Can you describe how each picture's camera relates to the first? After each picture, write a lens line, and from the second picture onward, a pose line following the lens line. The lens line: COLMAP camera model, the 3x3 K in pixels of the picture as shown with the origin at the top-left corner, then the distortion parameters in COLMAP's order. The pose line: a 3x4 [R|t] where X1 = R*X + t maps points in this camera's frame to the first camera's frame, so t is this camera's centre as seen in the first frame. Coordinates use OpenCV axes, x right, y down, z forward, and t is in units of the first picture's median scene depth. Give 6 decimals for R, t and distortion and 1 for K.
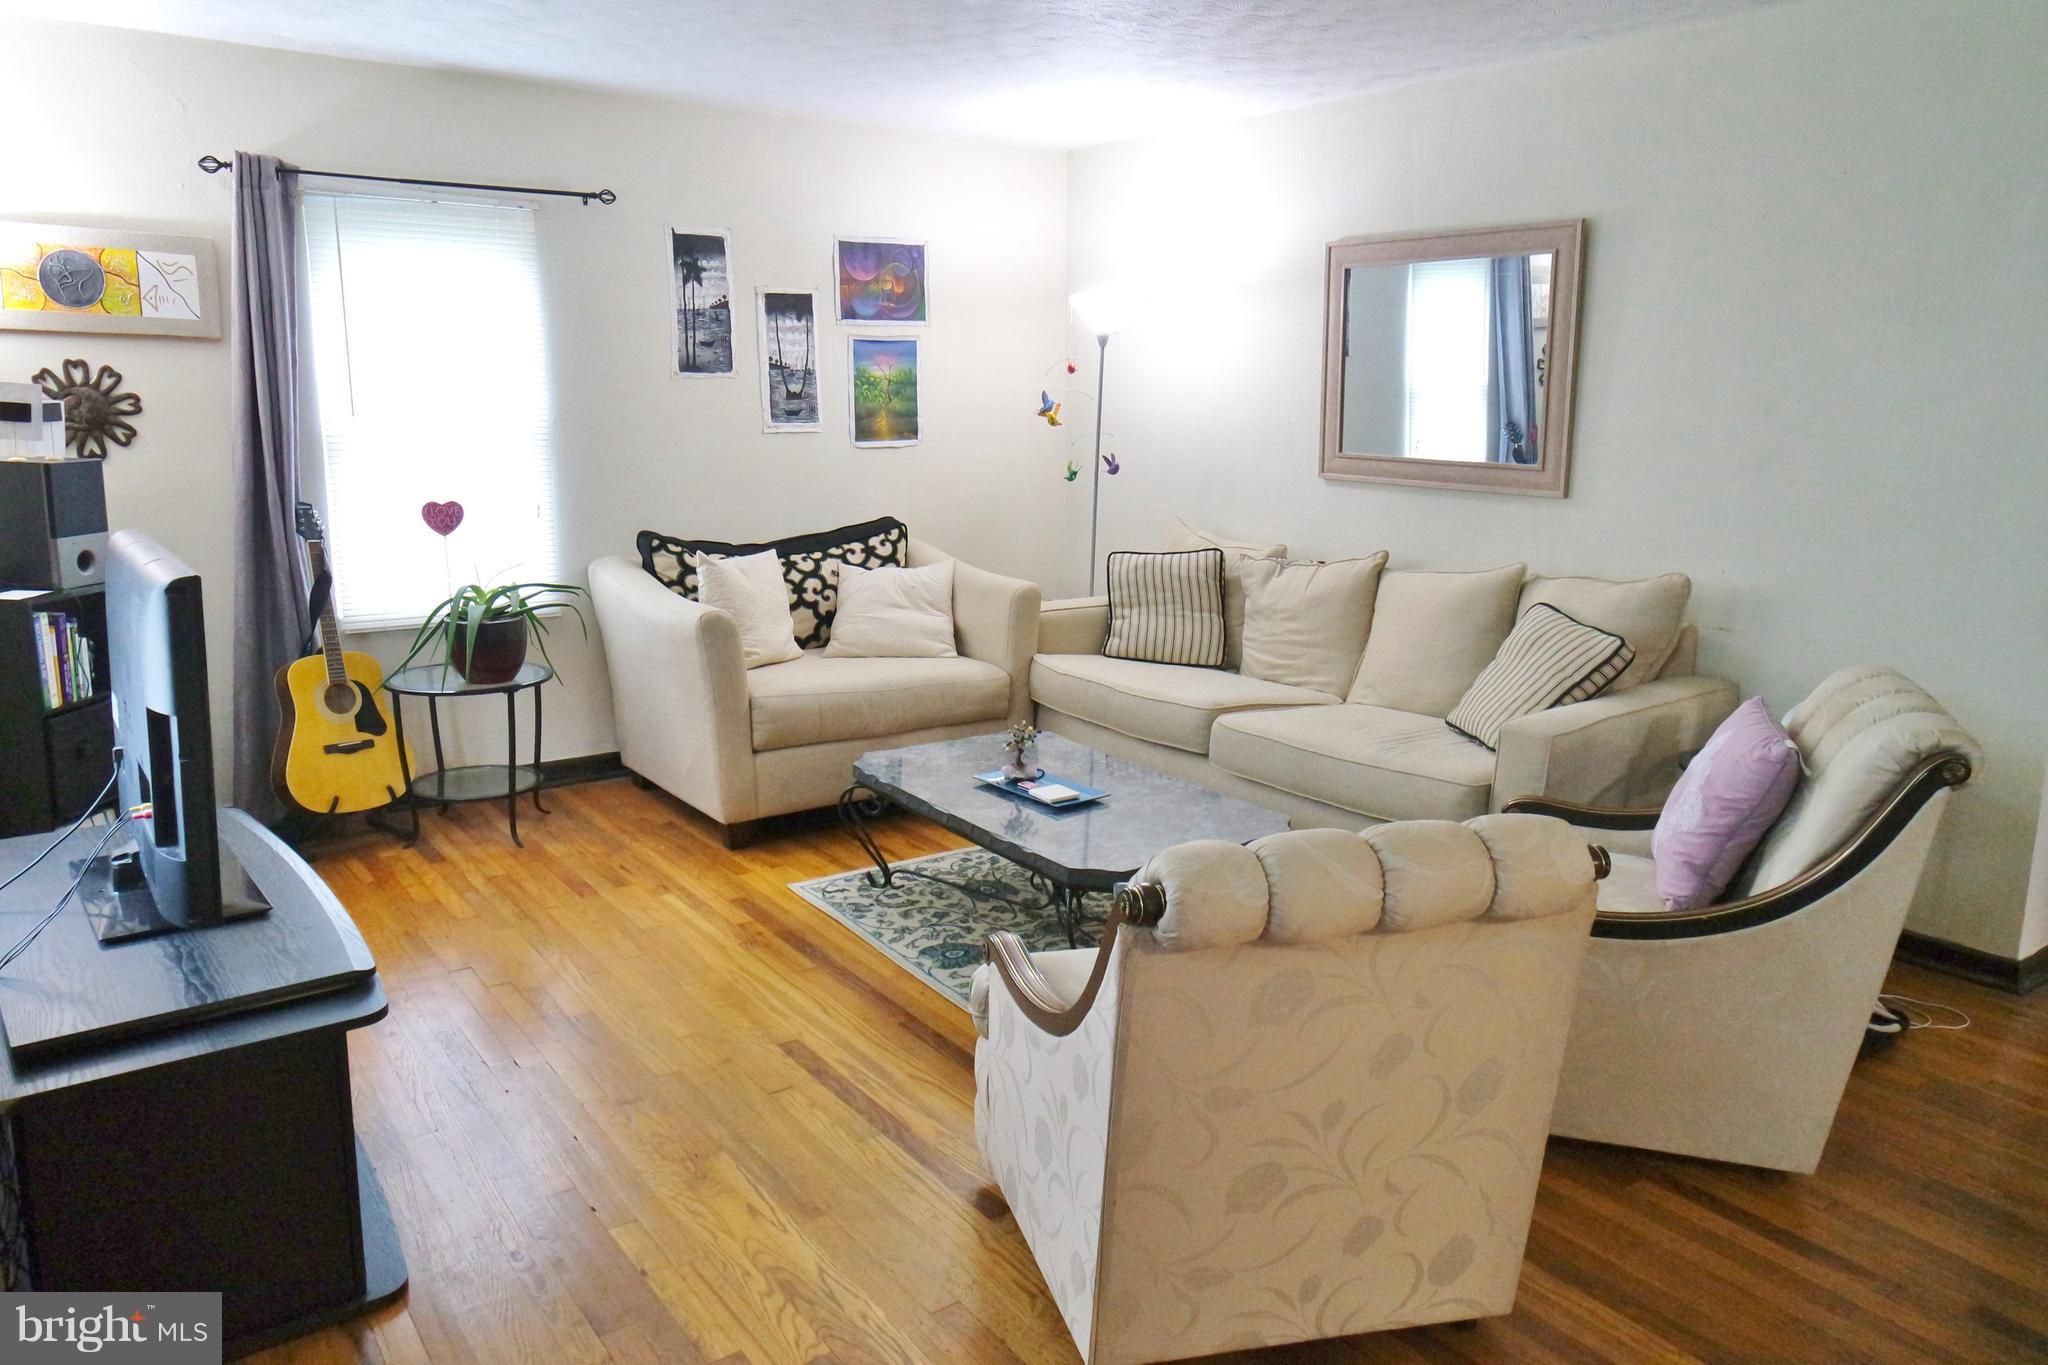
lens RADIAL K [[1424.8, 0, 1002.6], [0, 1424.8, 662.2], [0, 0, 1]] dist [0.004748, 0.002809]
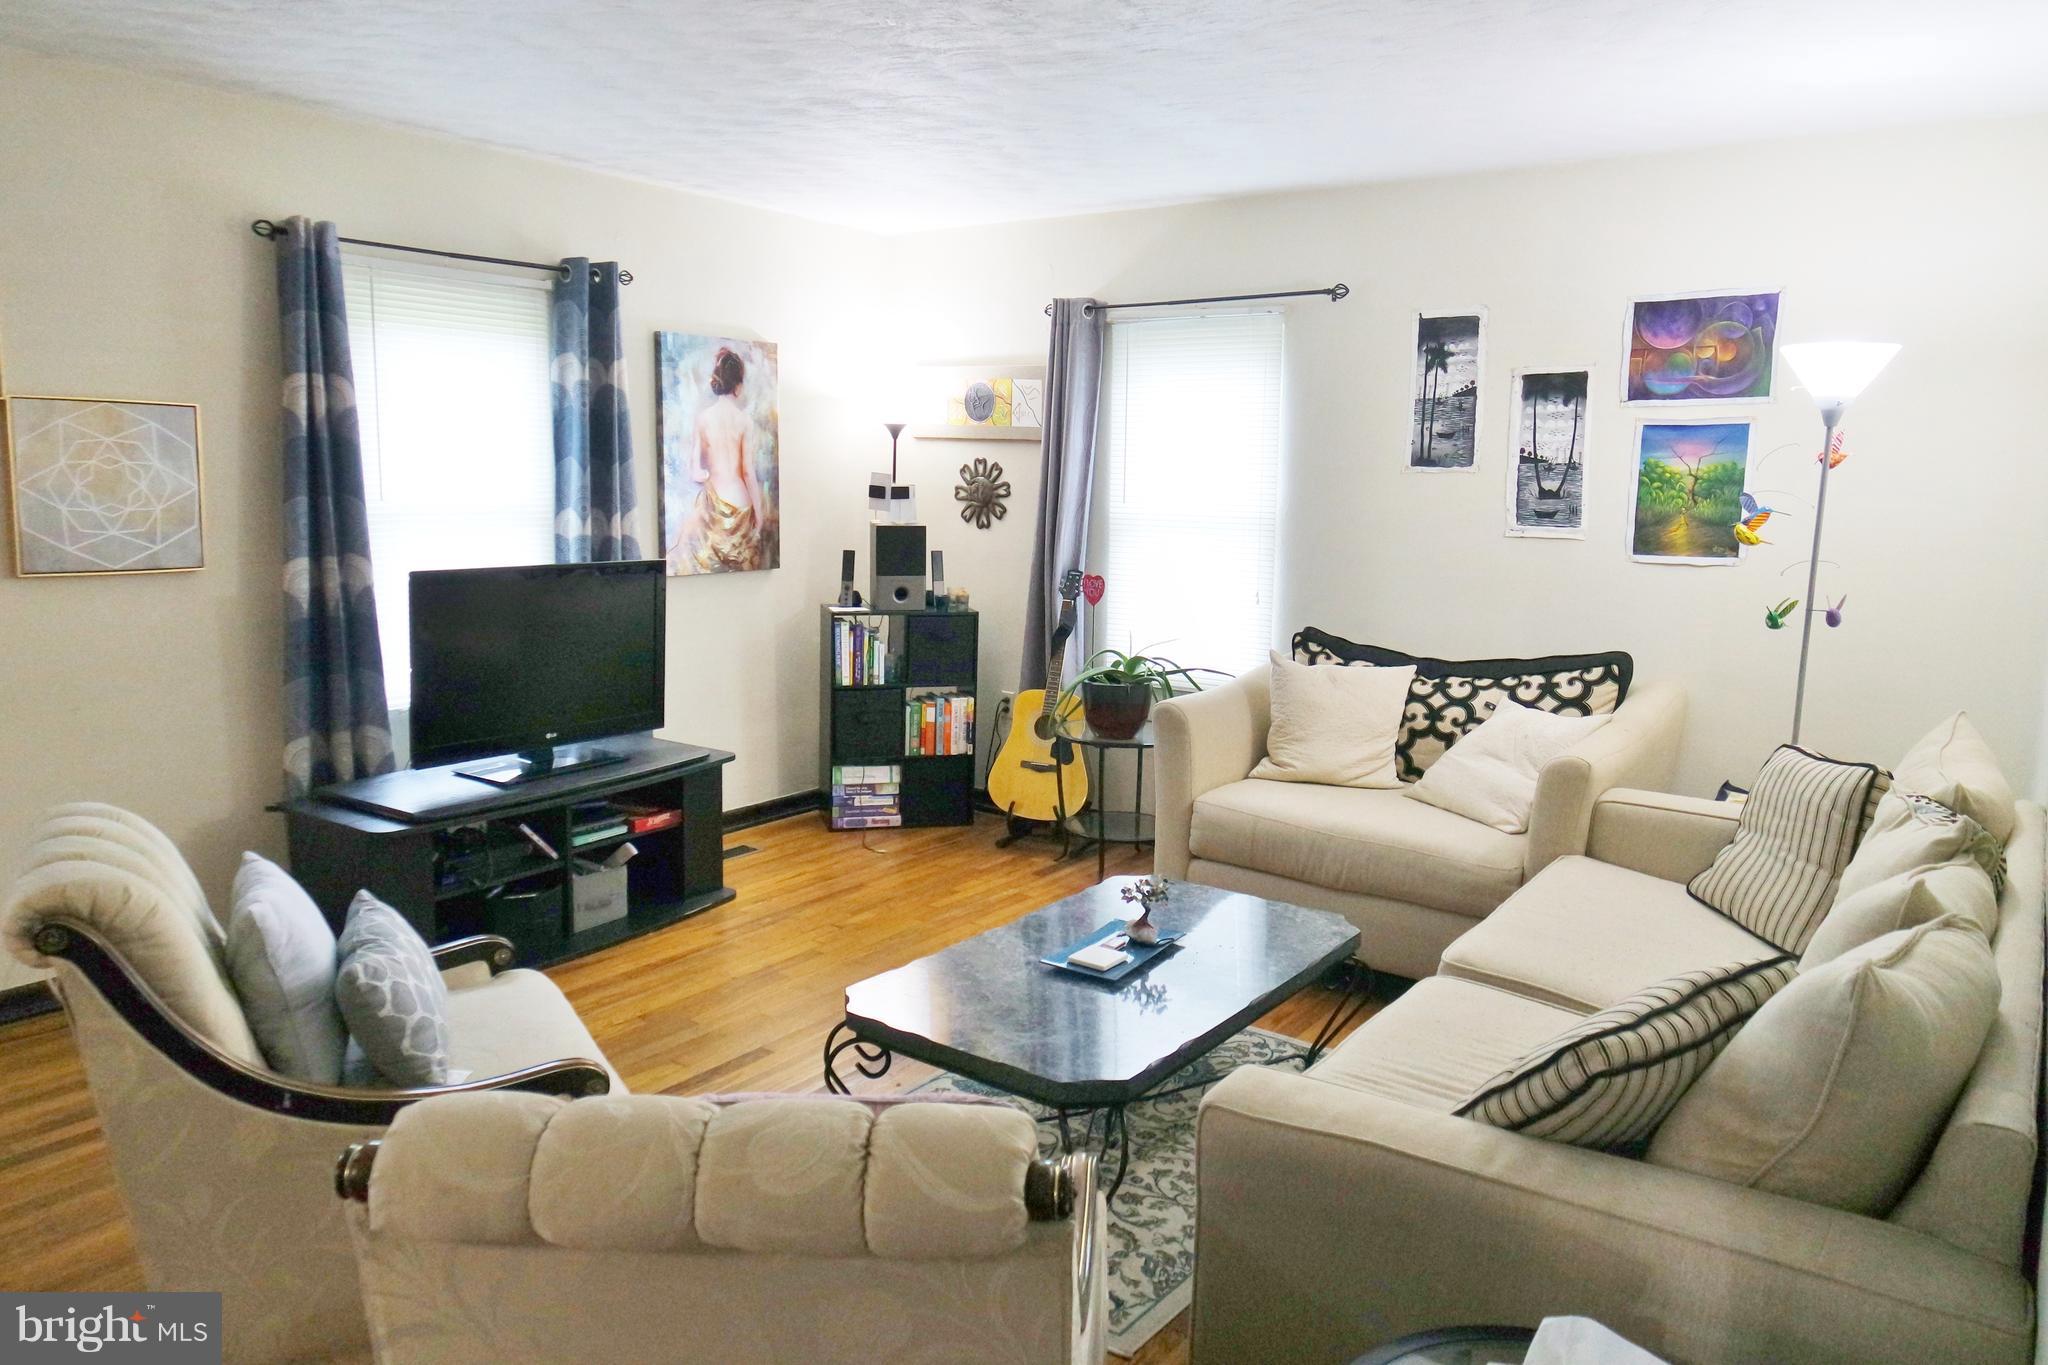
lens RADIAL K [[1402.8, 0, 1012.5], [0, 1402.8, 674.5], [0, 0, 1]] dist [-0.012584, 0.012574]
pose [[0.319095, 0.135279, -0.938018, 0.559747], [-0.192445, 0.978389, 0.075635, -0.089599], [0.927978, 0.156383, 0.338233, 0.470264]]
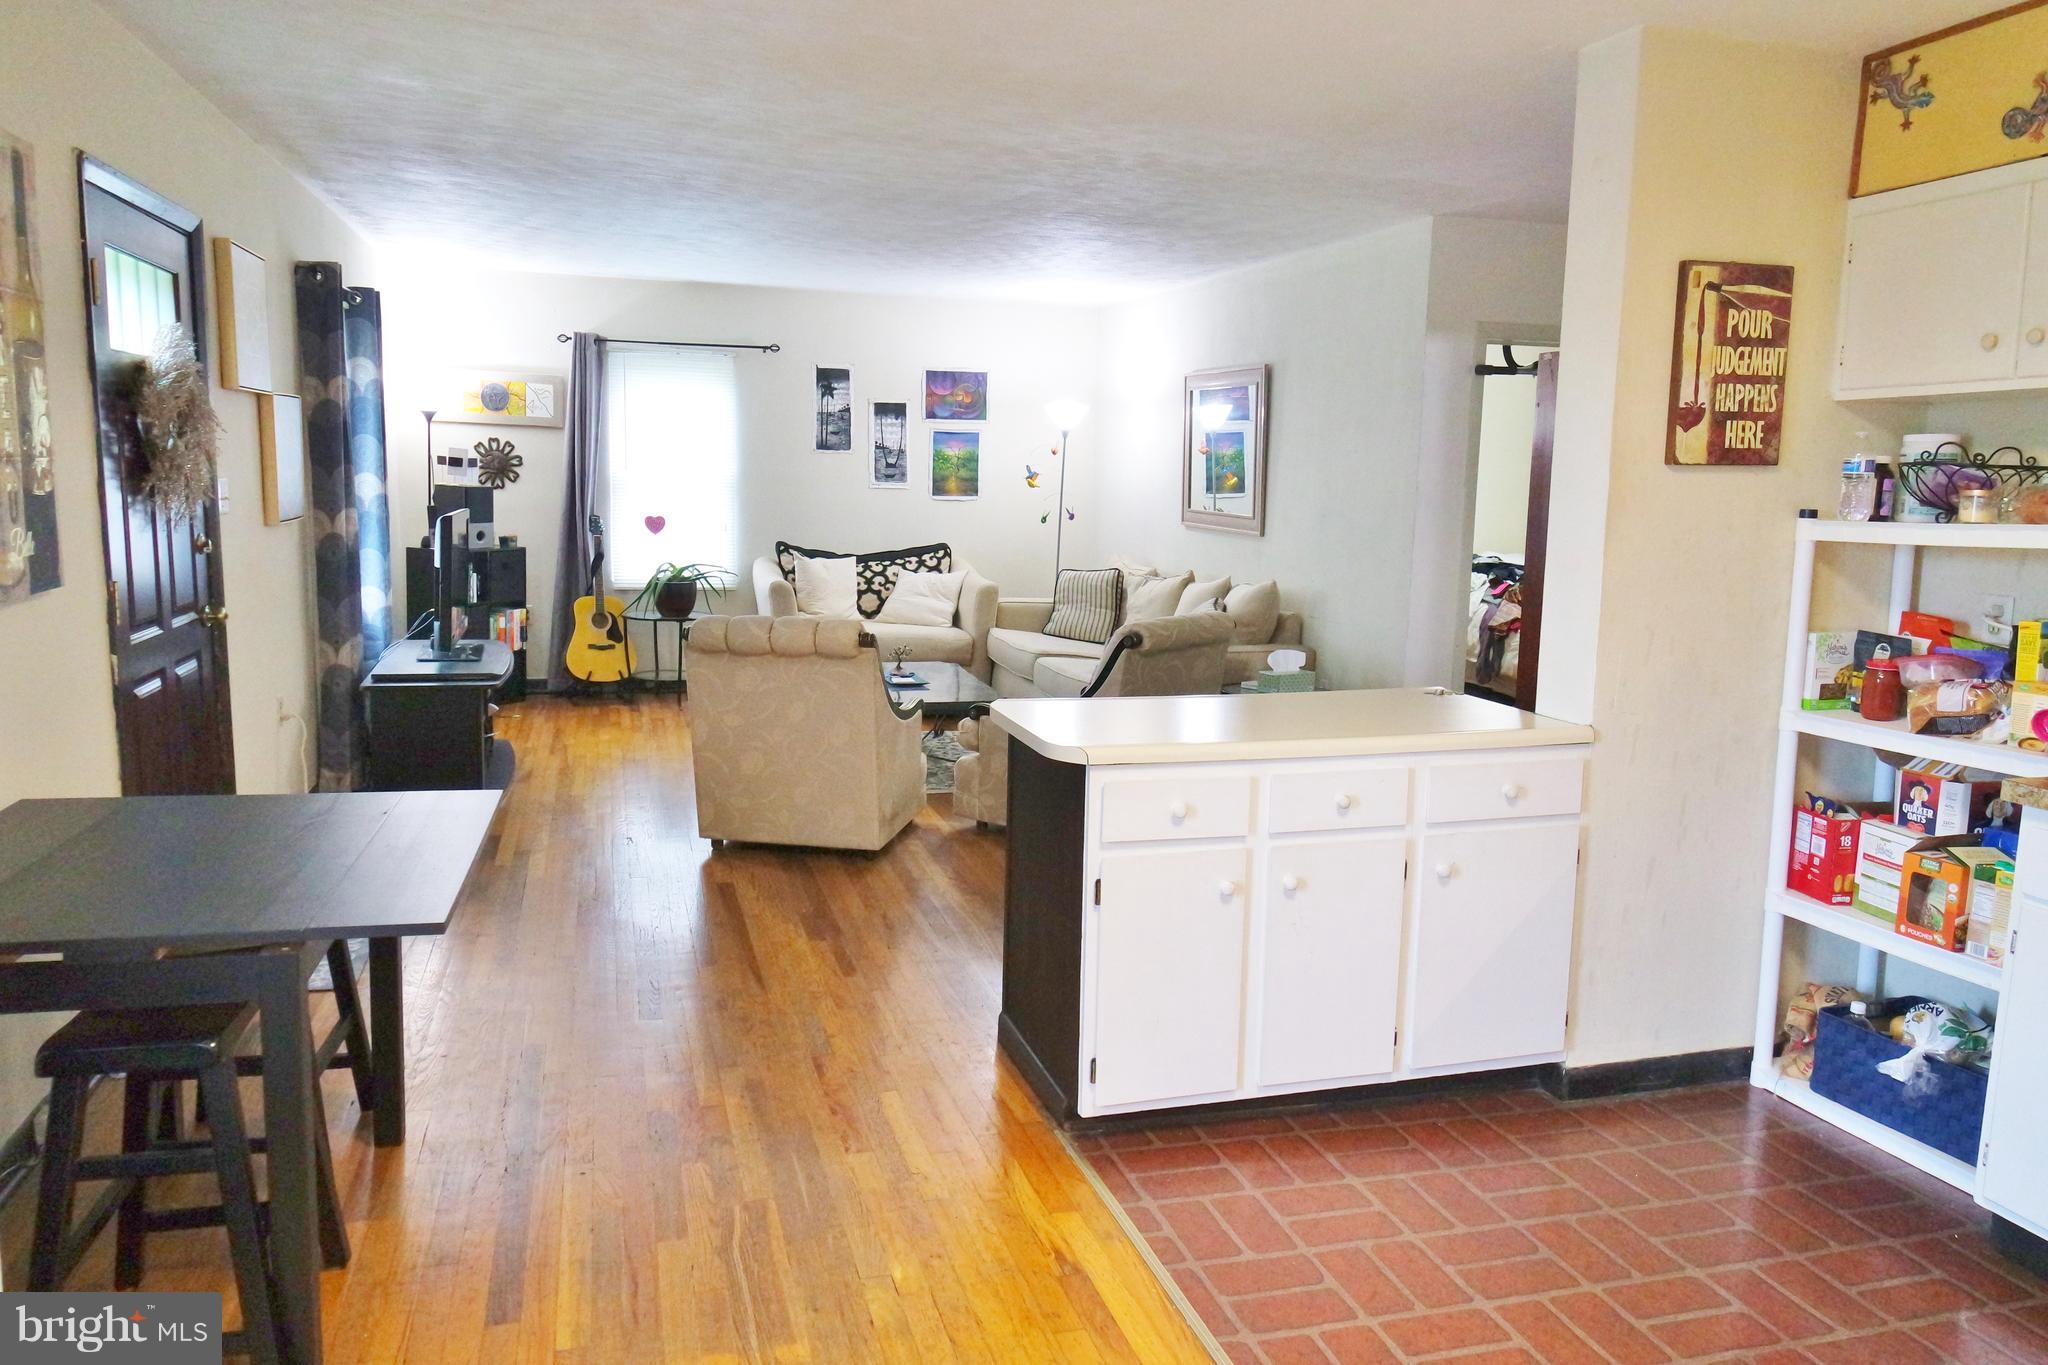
lens RADIAL K [[1402.8, 0, 1012.5], [0, 1402.8, 674.5], [0, 0, 1]] dist [-0.012584, 0.012574]
pose [[0.942195, 0.068482, -0.327992, 0.542452], [-0.084879, 0.995743, -0.035923, 0.097498], [0.324136, 0.061686, 0.943997, -0.455434]]
